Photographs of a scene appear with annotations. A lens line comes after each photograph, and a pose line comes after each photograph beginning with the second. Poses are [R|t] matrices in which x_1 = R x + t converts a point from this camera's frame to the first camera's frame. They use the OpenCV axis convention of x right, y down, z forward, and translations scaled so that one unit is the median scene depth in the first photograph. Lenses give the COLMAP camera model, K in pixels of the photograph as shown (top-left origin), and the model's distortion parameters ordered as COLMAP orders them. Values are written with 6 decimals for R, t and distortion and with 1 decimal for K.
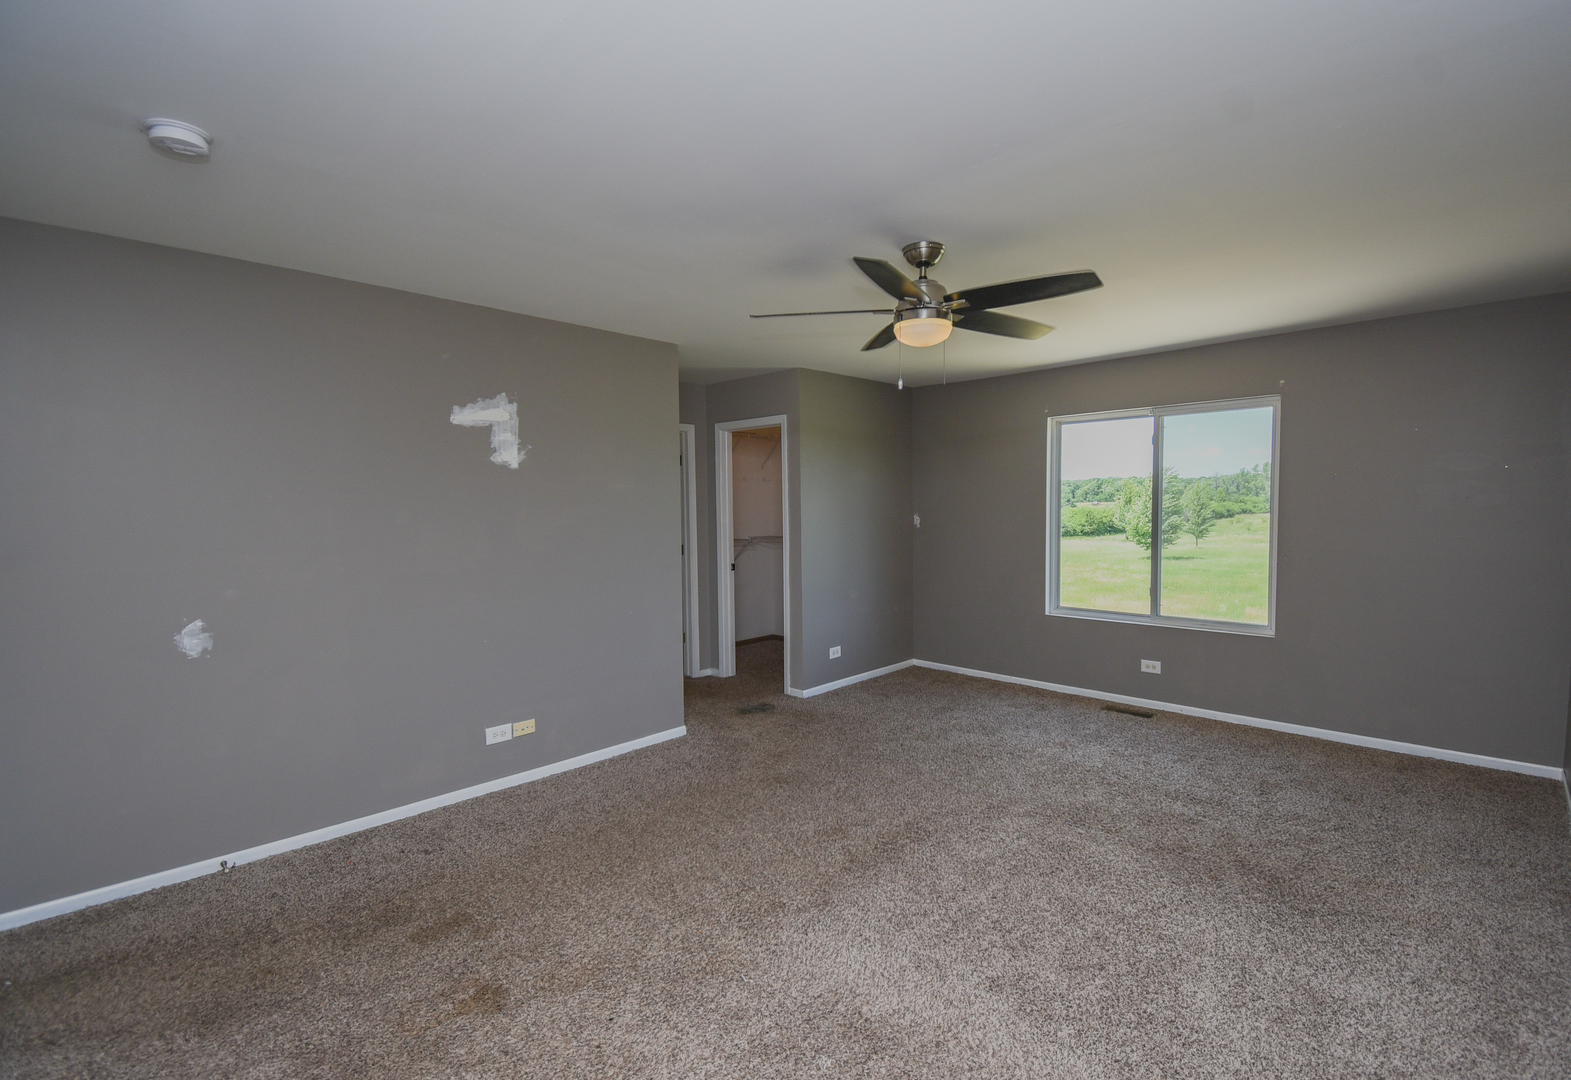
lens RADIAL K [[772.4, 0, 785.5], [0, 772.4, 540.0], [0, 0, 1]] dist [0.001148, -0.000718]
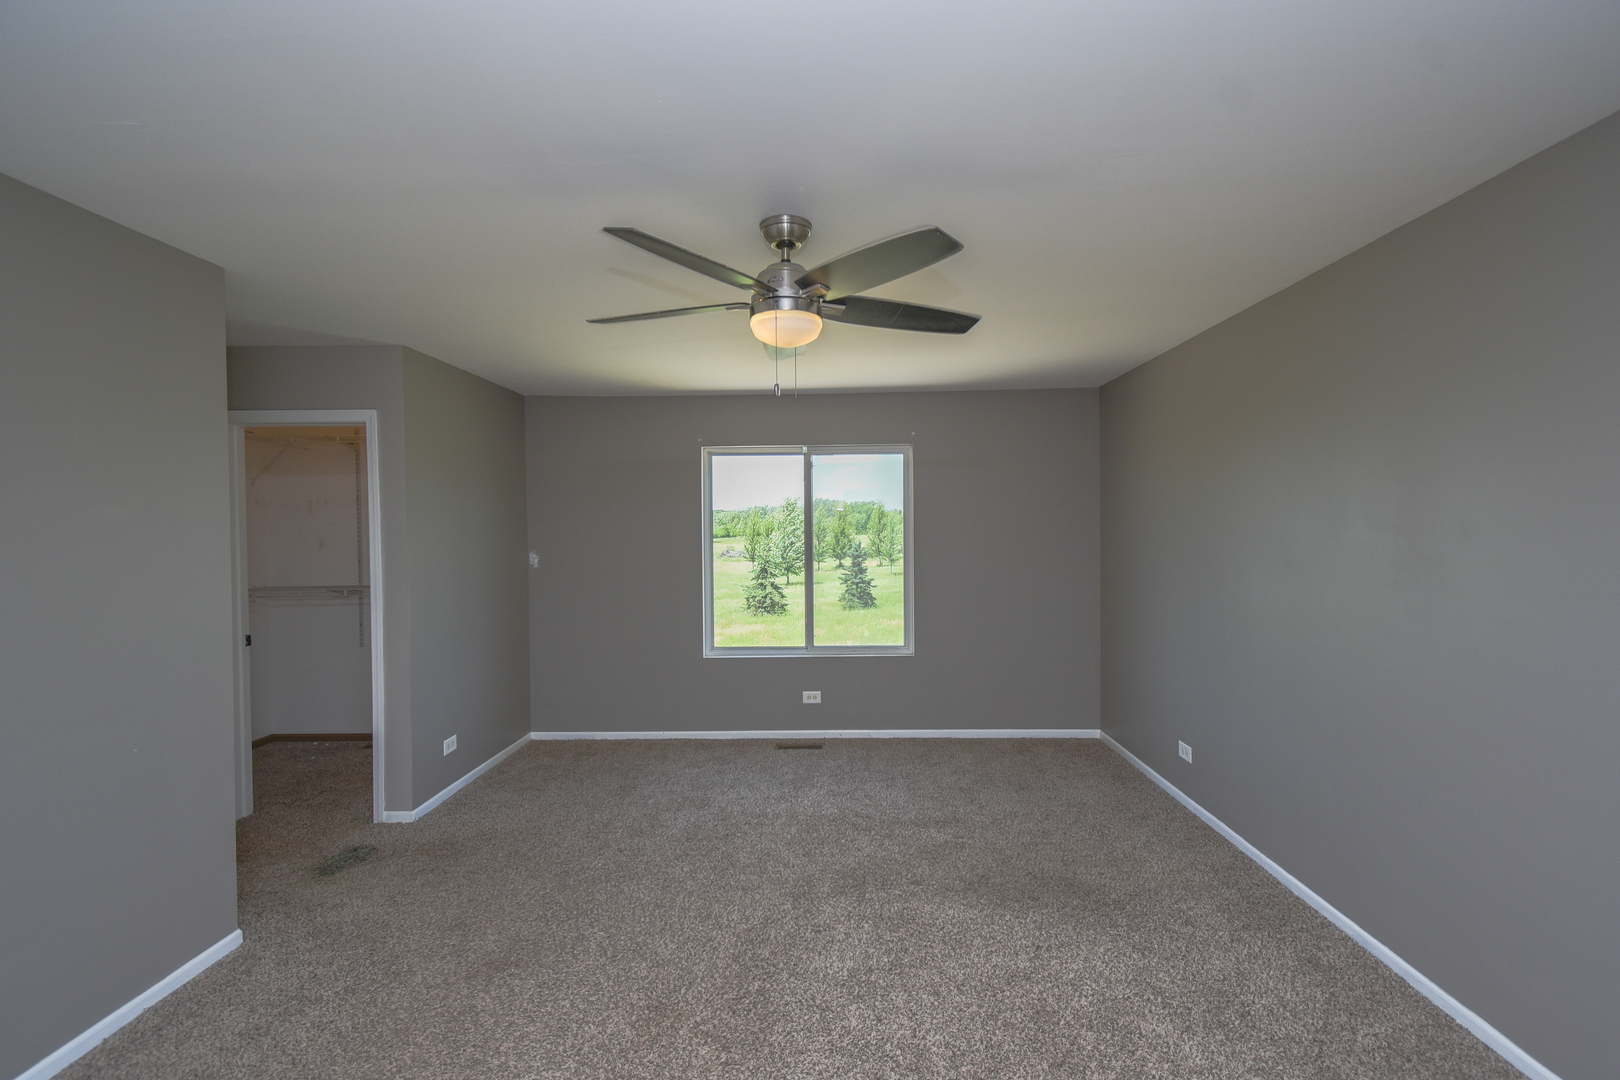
lens RADIAL K [[754.4, 0, 838.4], [0, 754.4, 541.0], [0, 0, 1]] dist [0.054517, -0.035766]
pose [[0.701151, -0.006841, 0.712980, -0.222234], [0.034027, 0.999136, -0.023876, -0.018657], [-0.712201, 0.041001, 0.700777, 0.270134]]
